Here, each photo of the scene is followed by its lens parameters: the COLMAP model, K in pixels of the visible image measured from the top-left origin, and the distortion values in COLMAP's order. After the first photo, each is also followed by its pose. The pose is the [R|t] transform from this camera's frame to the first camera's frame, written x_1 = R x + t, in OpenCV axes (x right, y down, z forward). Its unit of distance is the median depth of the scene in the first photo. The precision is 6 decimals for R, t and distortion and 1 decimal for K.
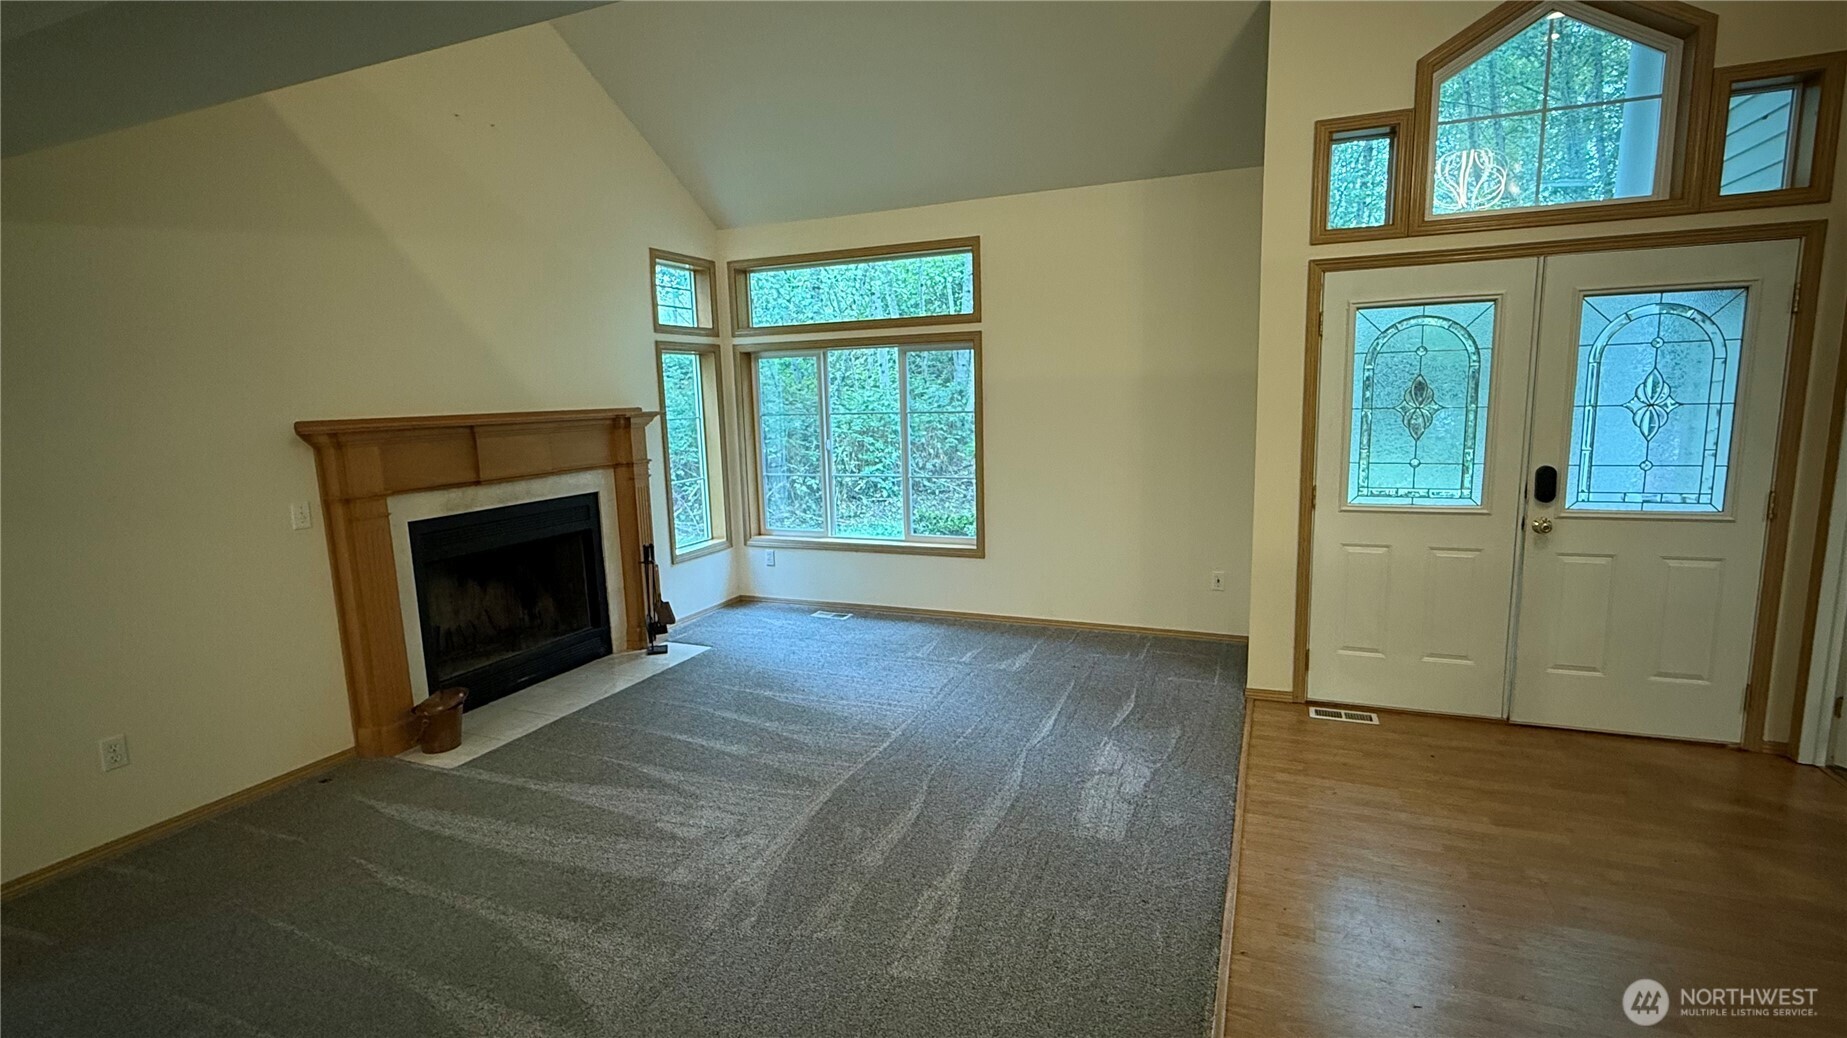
lens RADIAL K [[837.6, 0, 923.2], [0, 837.6, 513.0], [0, 0, 1]] dist [-0.002353, -0.000221]
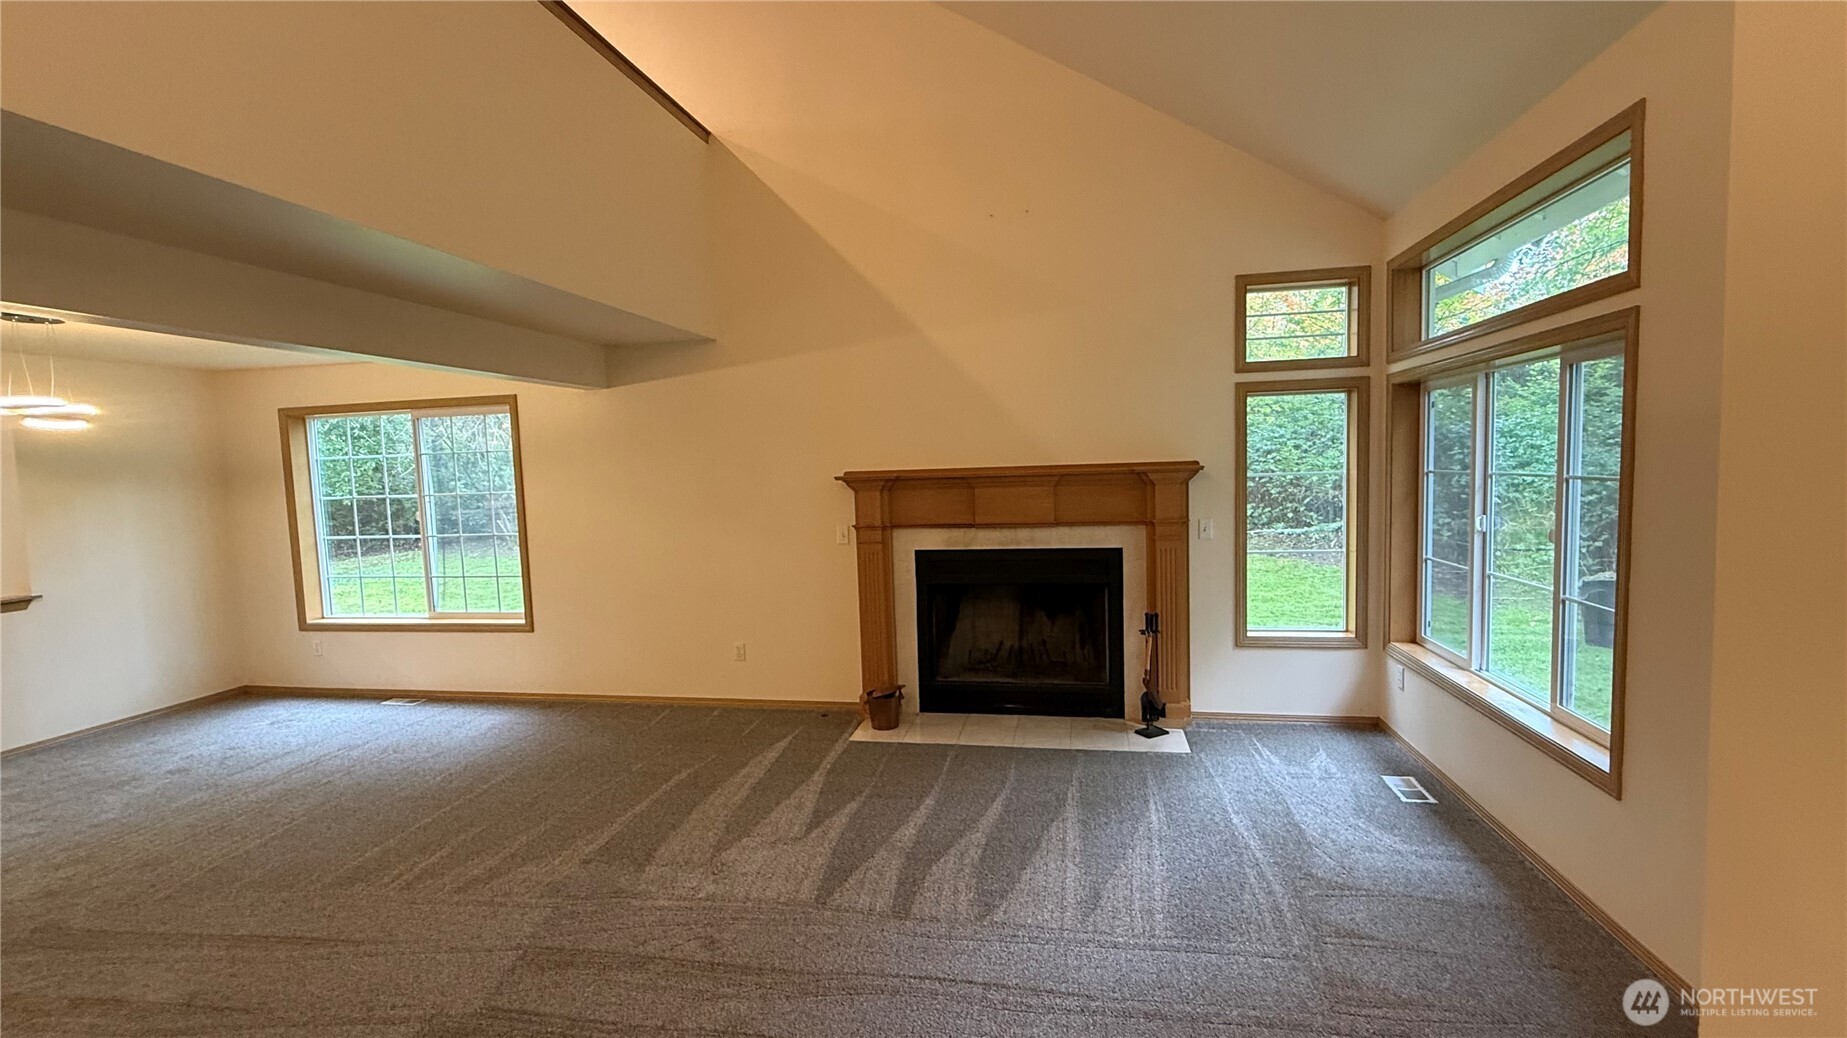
lens RADIAL K [[785.6, 0, 920.0], [0, 785.6, 519.2], [0, 0, 1]] dist [0.006765, -0.000546]
pose [[0.218135, 0.091369, -0.971632, 0.455011], [-0.114834, 0.991094, 0.067418, -0.096317], [0.969139, 0.096870, 0.226685, 0.589397]]
